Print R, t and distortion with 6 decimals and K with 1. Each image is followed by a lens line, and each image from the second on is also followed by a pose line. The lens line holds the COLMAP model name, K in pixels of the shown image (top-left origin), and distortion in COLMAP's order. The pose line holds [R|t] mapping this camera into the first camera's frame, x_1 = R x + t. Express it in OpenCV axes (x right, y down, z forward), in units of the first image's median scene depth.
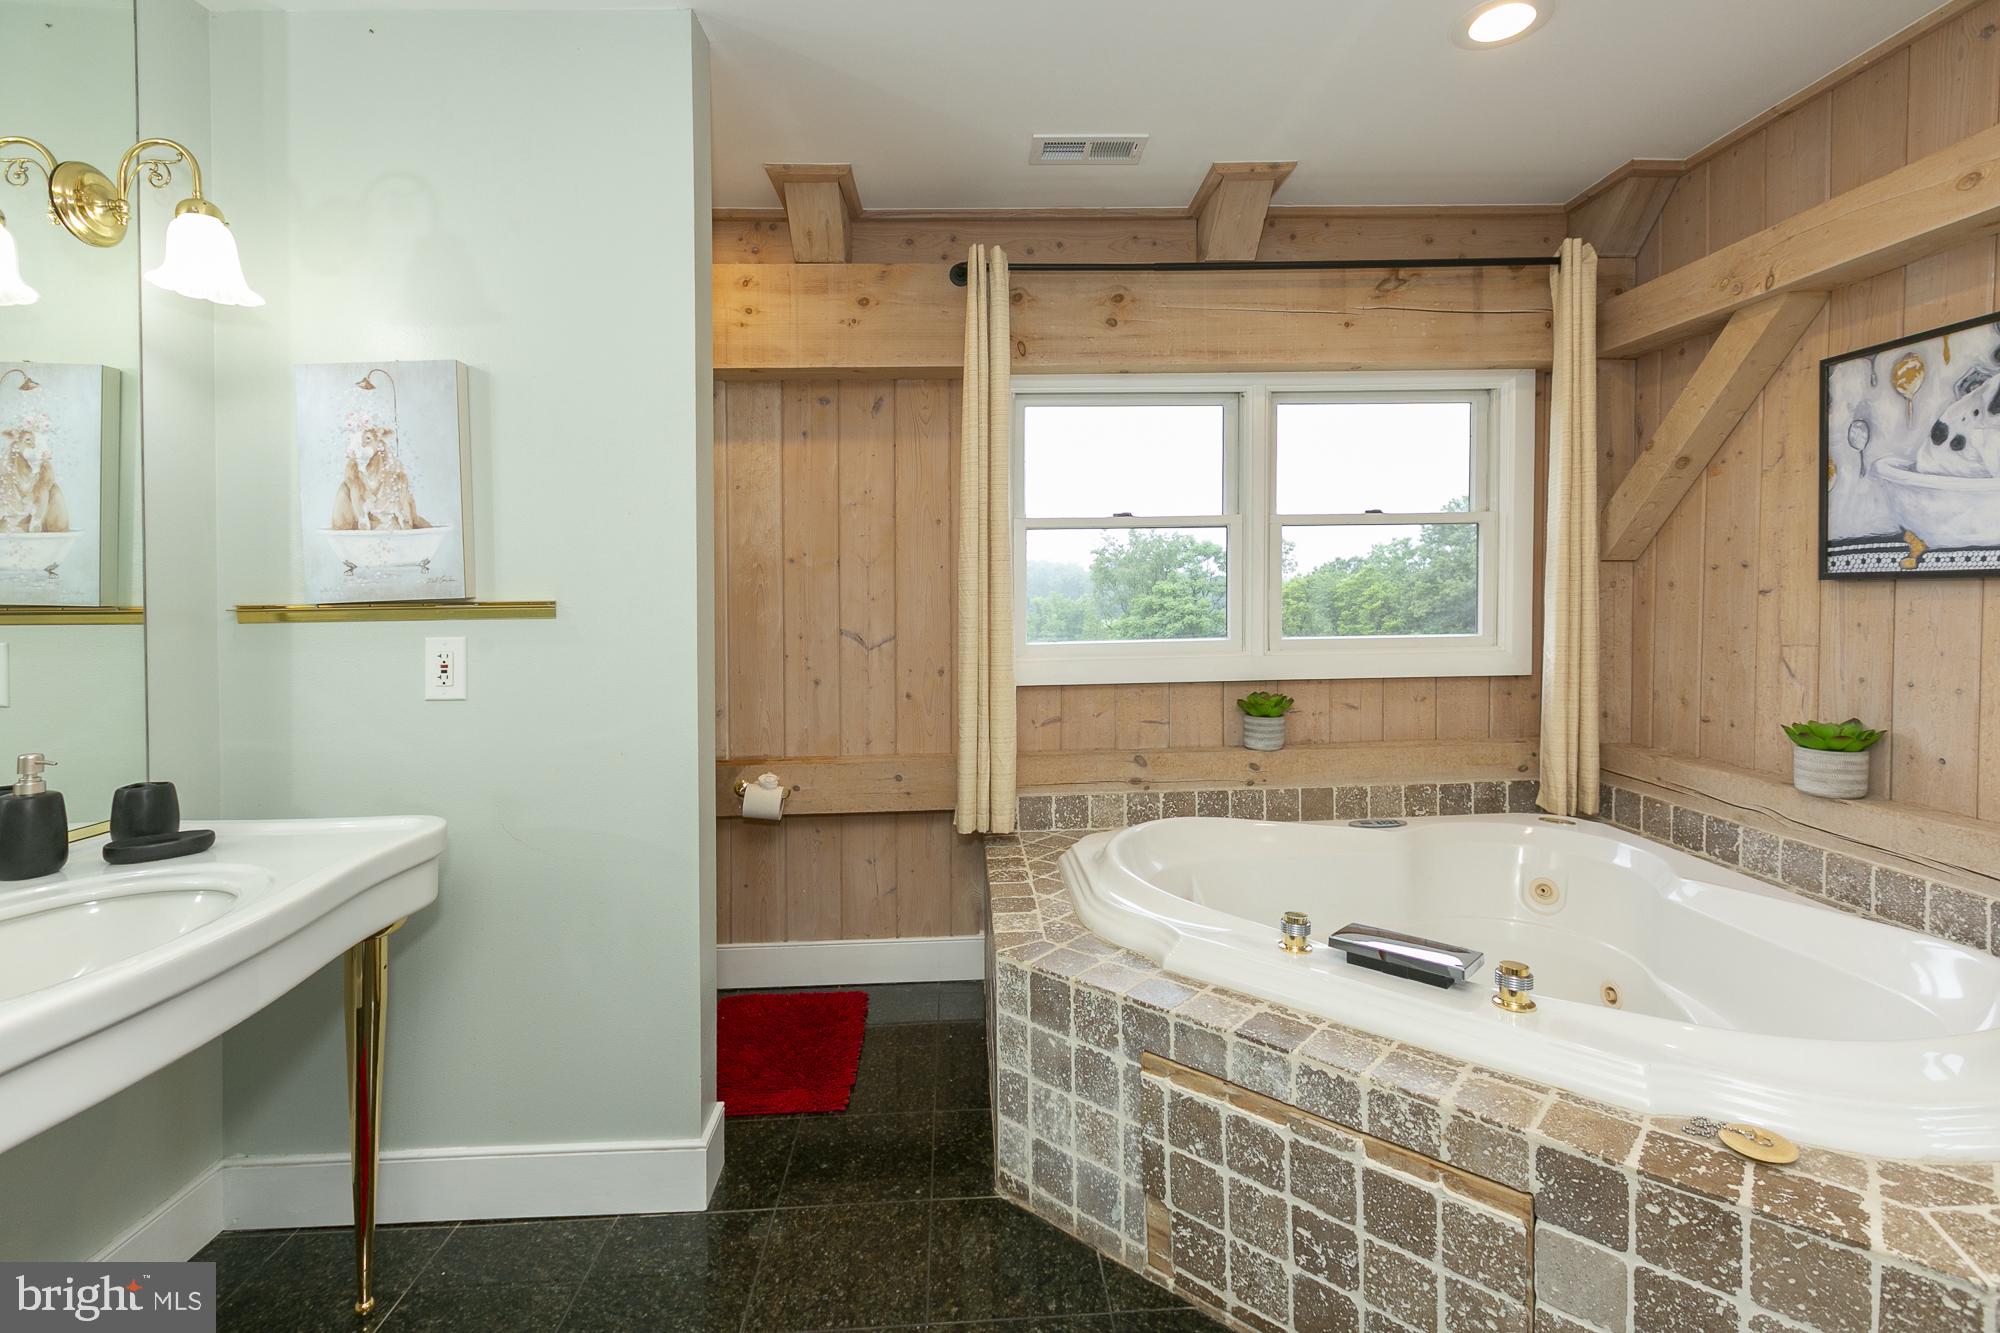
lens RADIAL K [[908.3, 0, 999.3], [0, 908.3, 602.5], [0, 0, 1]] dist [0.000403, 0.000525]
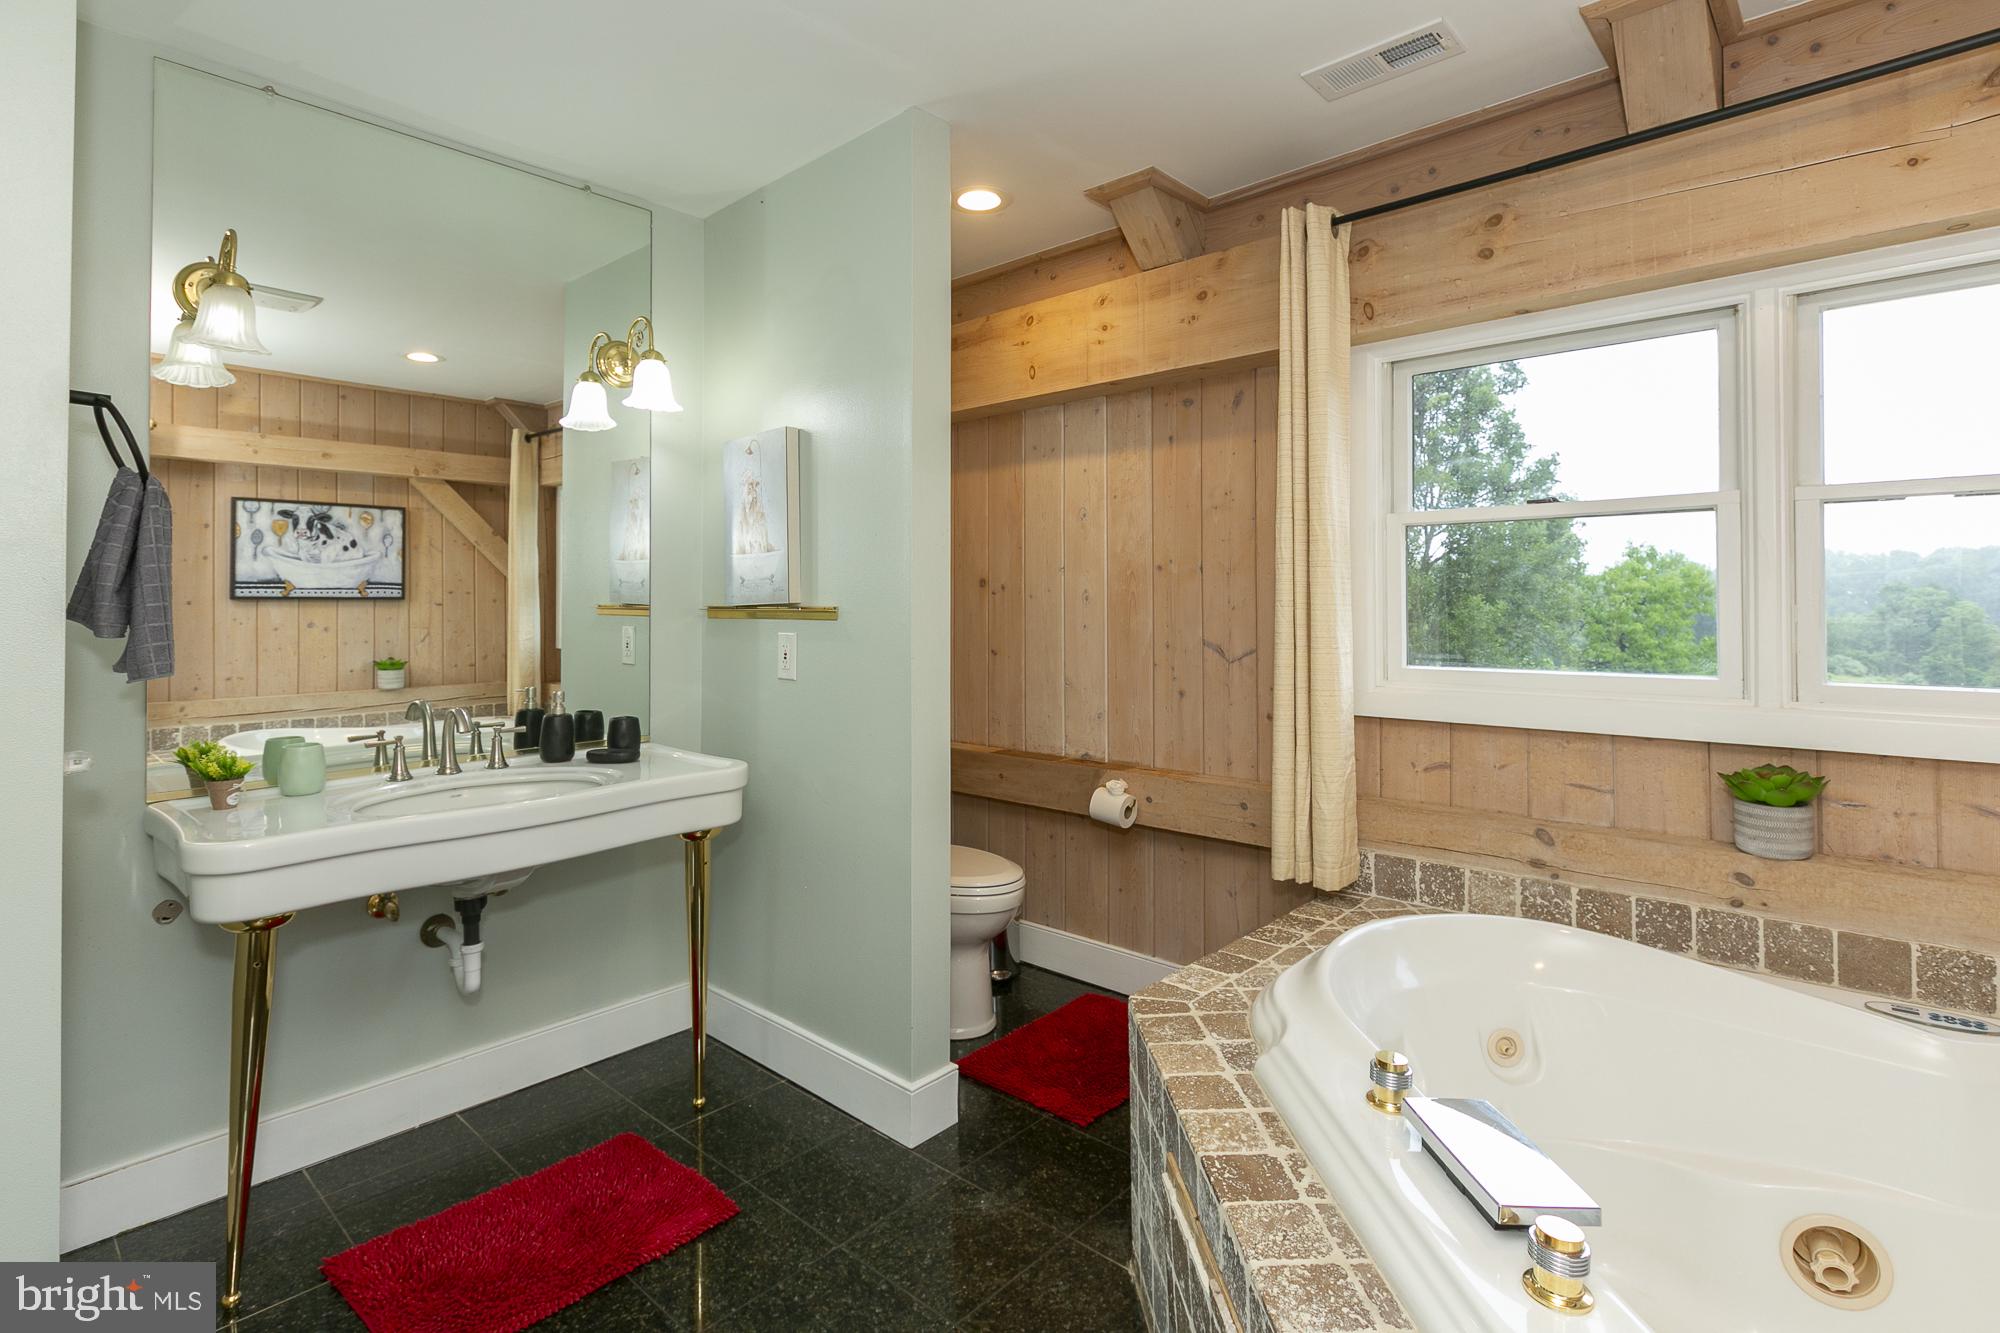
lens RADIAL K [[974.1, 0, 999.7], [0, 974.1, 572.0], [0, 0, 1]] dist [-0.004133, -0.000275]
pose [[0.704000, -0.007304, -0.710162, 0.416507], [-0.014314, 0.999598, -0.024471, -0.013555], [0.710055, 0.027393, 0.703613, 0.137484]]
